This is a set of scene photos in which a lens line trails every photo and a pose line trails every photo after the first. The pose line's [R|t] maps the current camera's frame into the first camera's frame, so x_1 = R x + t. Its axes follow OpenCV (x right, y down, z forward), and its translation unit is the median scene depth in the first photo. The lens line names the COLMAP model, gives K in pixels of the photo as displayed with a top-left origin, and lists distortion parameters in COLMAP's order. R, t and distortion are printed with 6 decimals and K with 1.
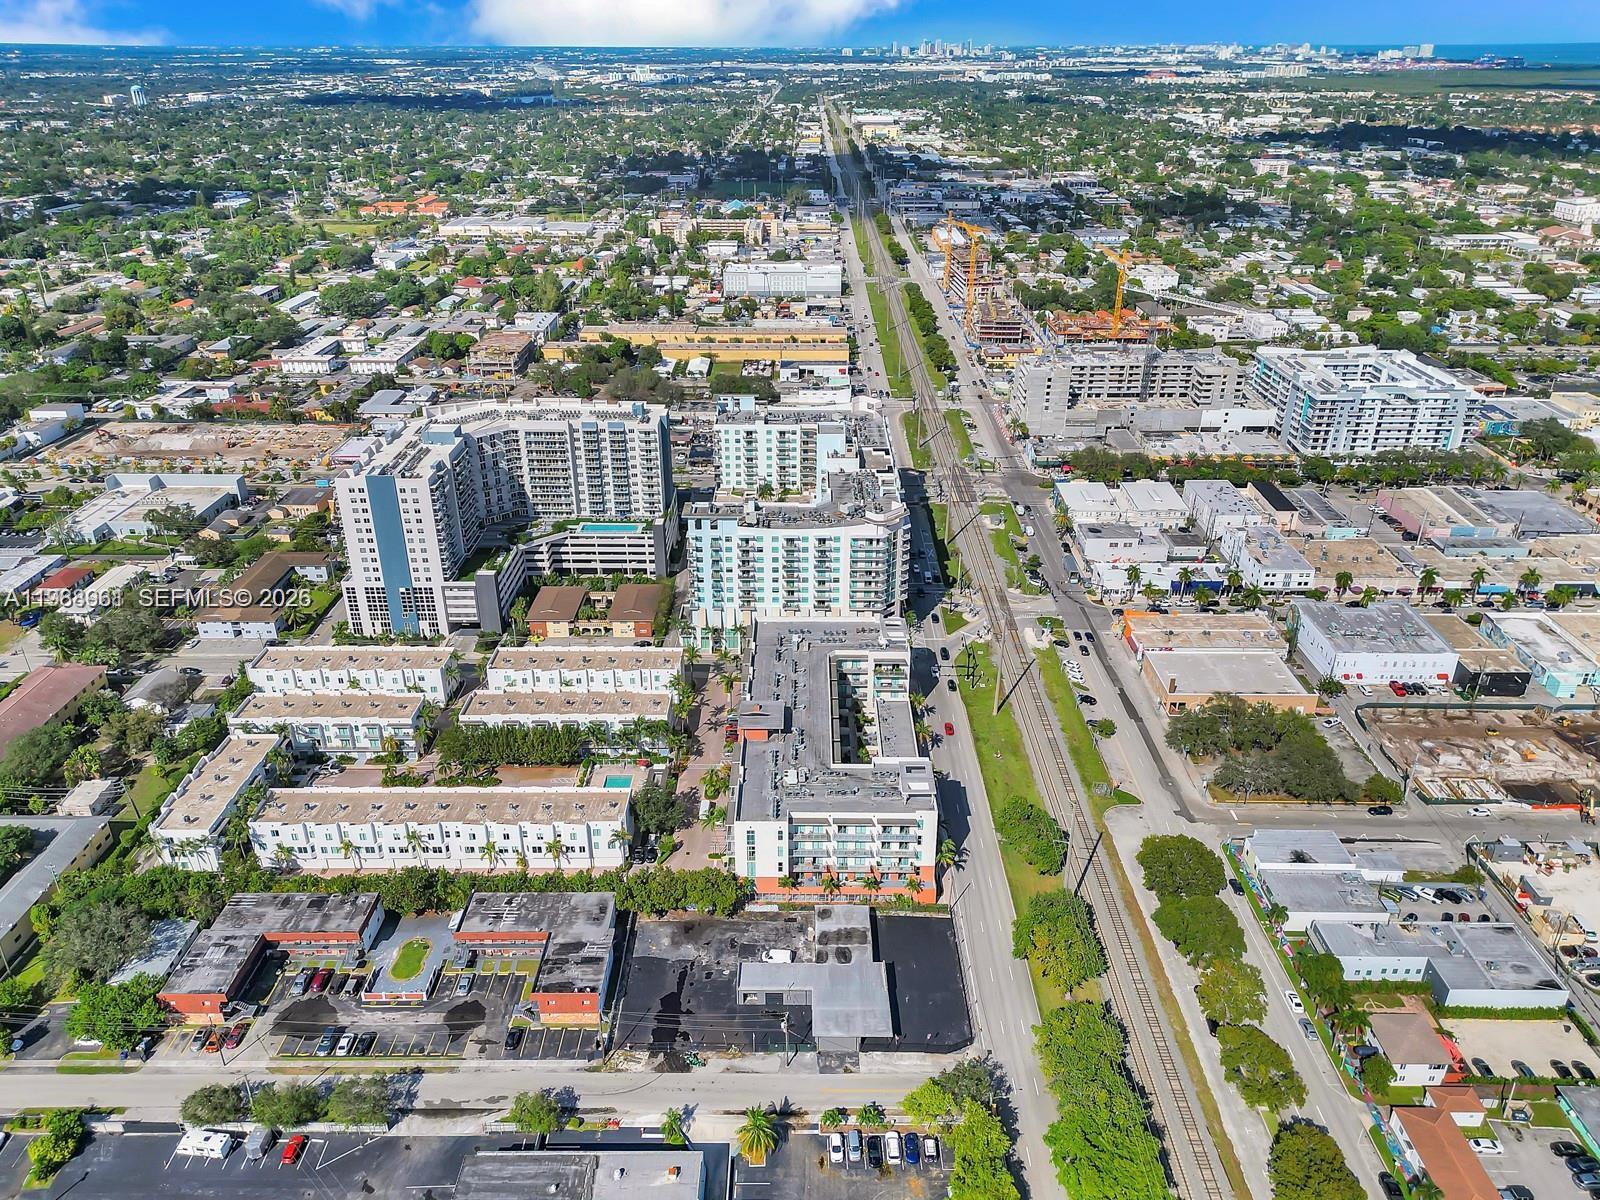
lens RADIAL K [[1137.2, 0, 794.7], [0, 1137.2, 600.1], [0, 0, 1]] dist [0.065117, -0.057098]
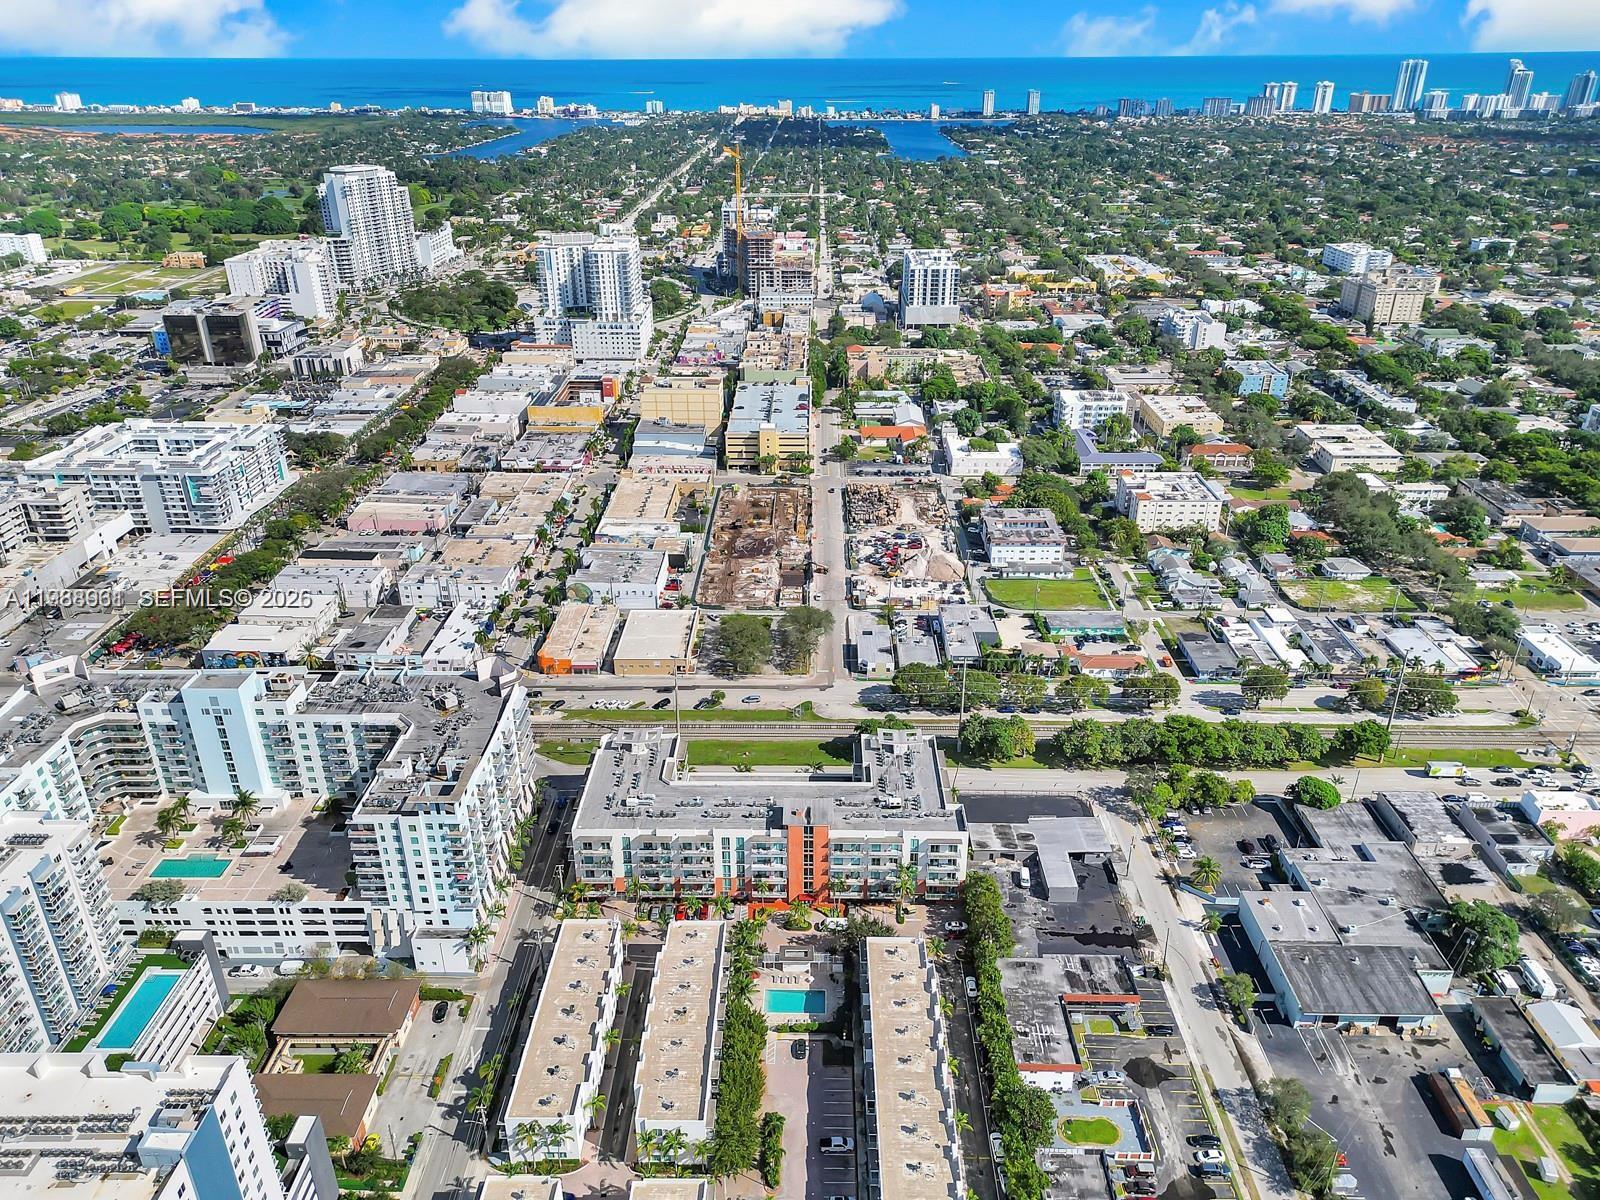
lens RADIAL K [[1137.2, 0, 794.7], [0, 1137.2, 600.1], [0, 0, 1]] dist [0.065117, -0.057098]
pose [[0.008185, -0.429314, 0.903118, -0.701396], [0.439864, 0.812624, 0.382310, -0.361620], [-0.898027, 0.394120, 0.195491, 0.594213]]
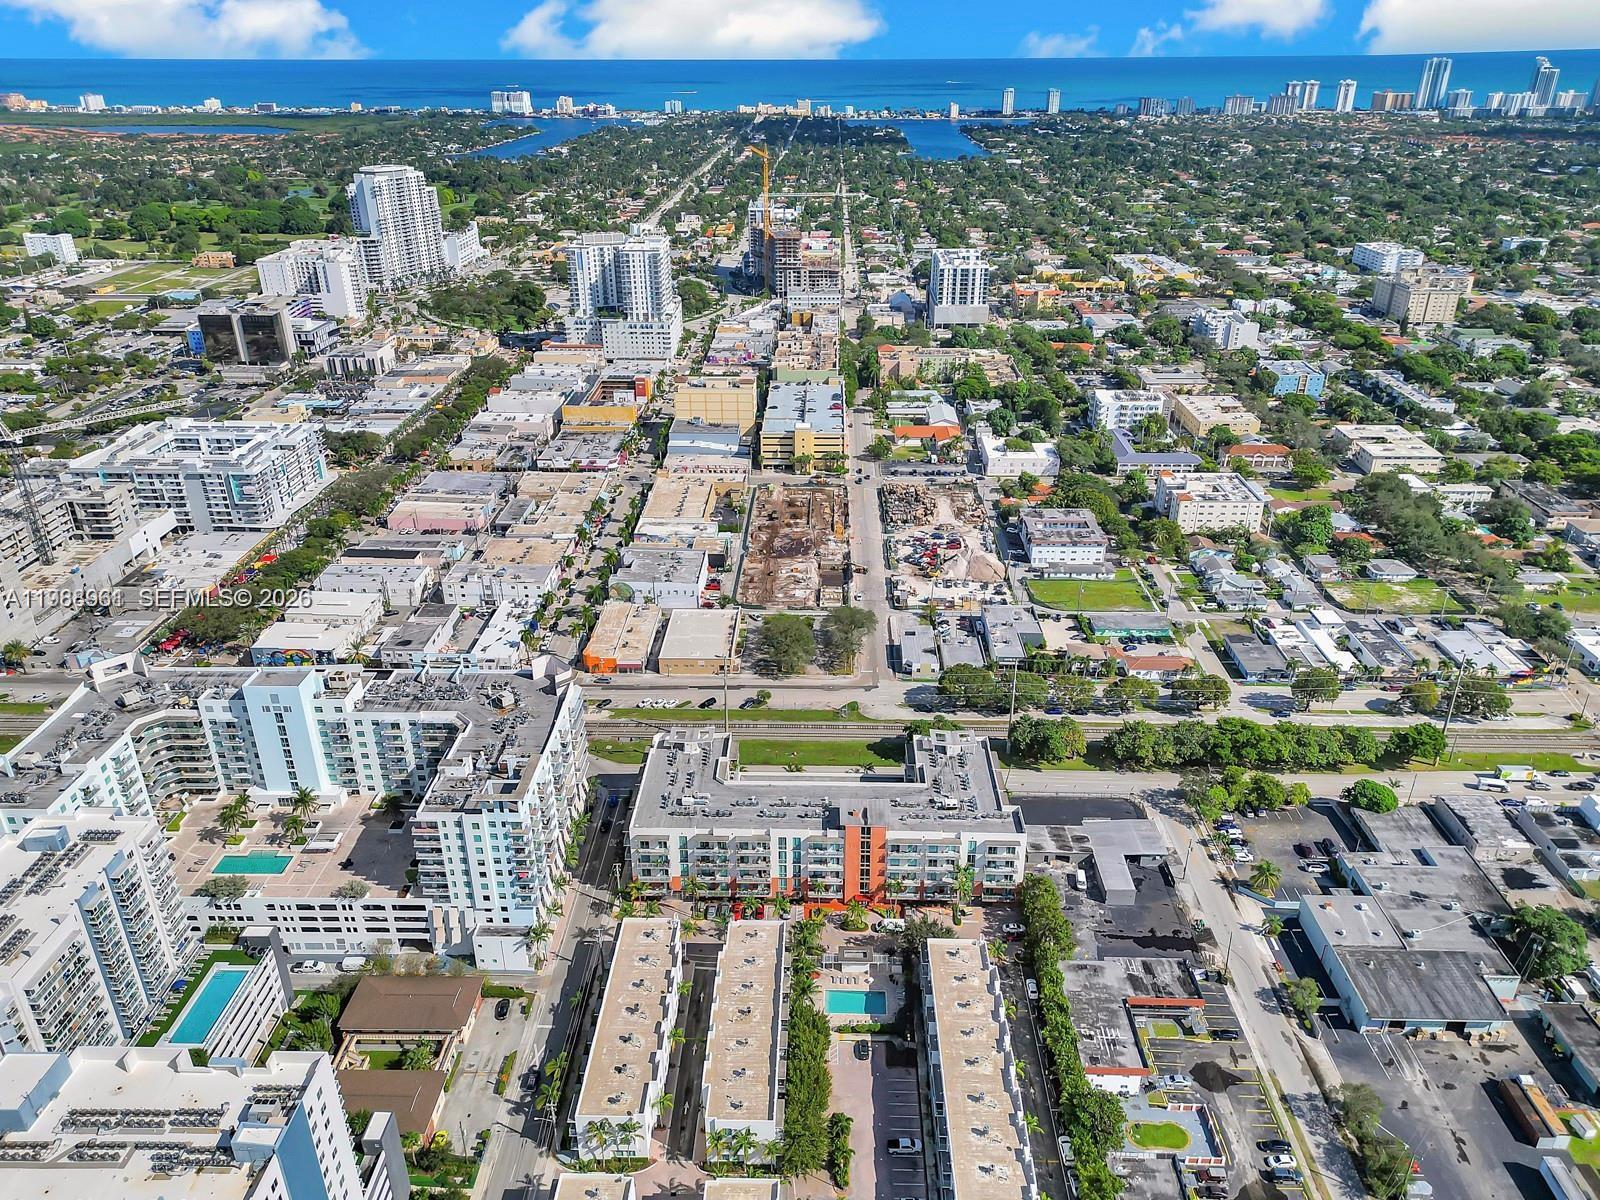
lens RADIAL K [[1137.2, 0, 794.7], [0, 1137.2, 600.1], [0, 0, 1]] dist [0.065117, -0.057098]
pose [[0.020217, -0.429684, 0.902753, -0.701328], [0.441483, 0.813975, 0.377541, -0.376001], [-0.897042, 0.390917, 0.206154, 0.622798]]
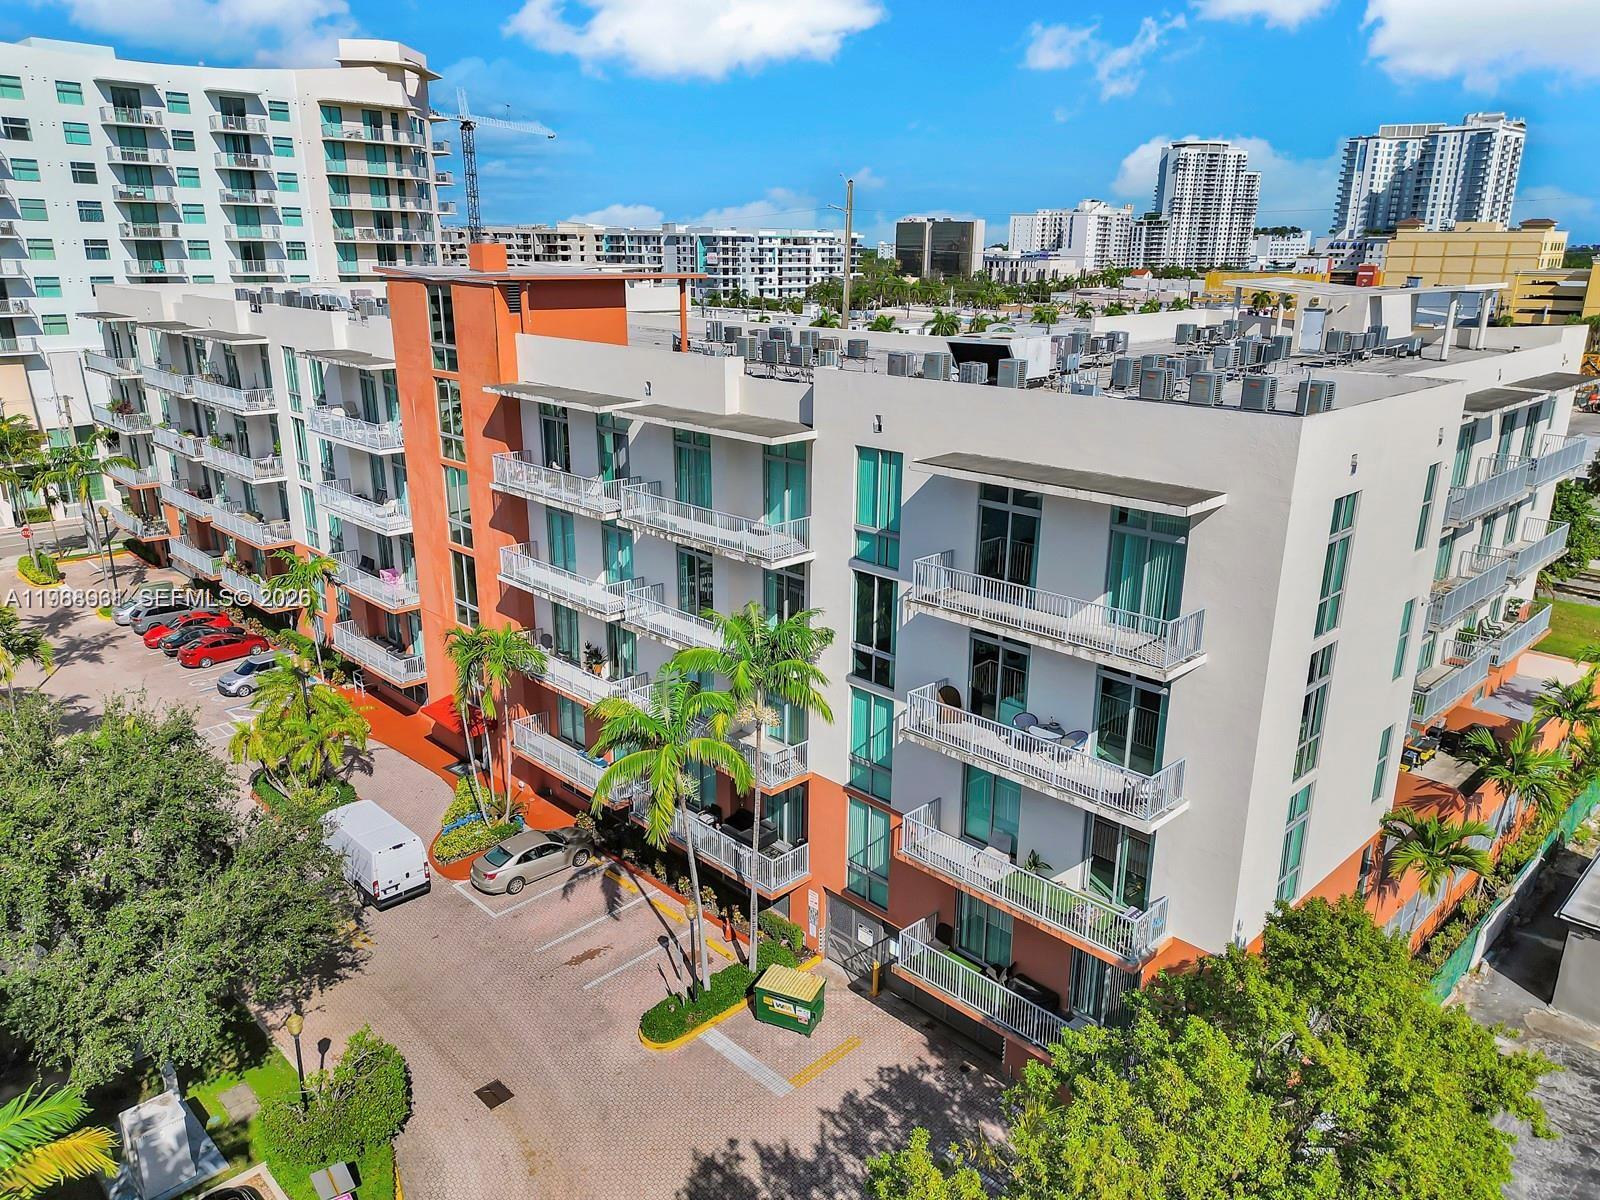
lens RADIAL K [[1137.2, 0, 794.7], [0, 1137.2, 600.1], [0, 0, 1]] dist [0.065117, -0.057098]
pose [[0.707471, -0.203227, 0.676893, -0.116362], [0.300982, 0.953207, -0.028392, 0.141135], [-0.639449, 0.223819, 0.735534, 0.676398]]
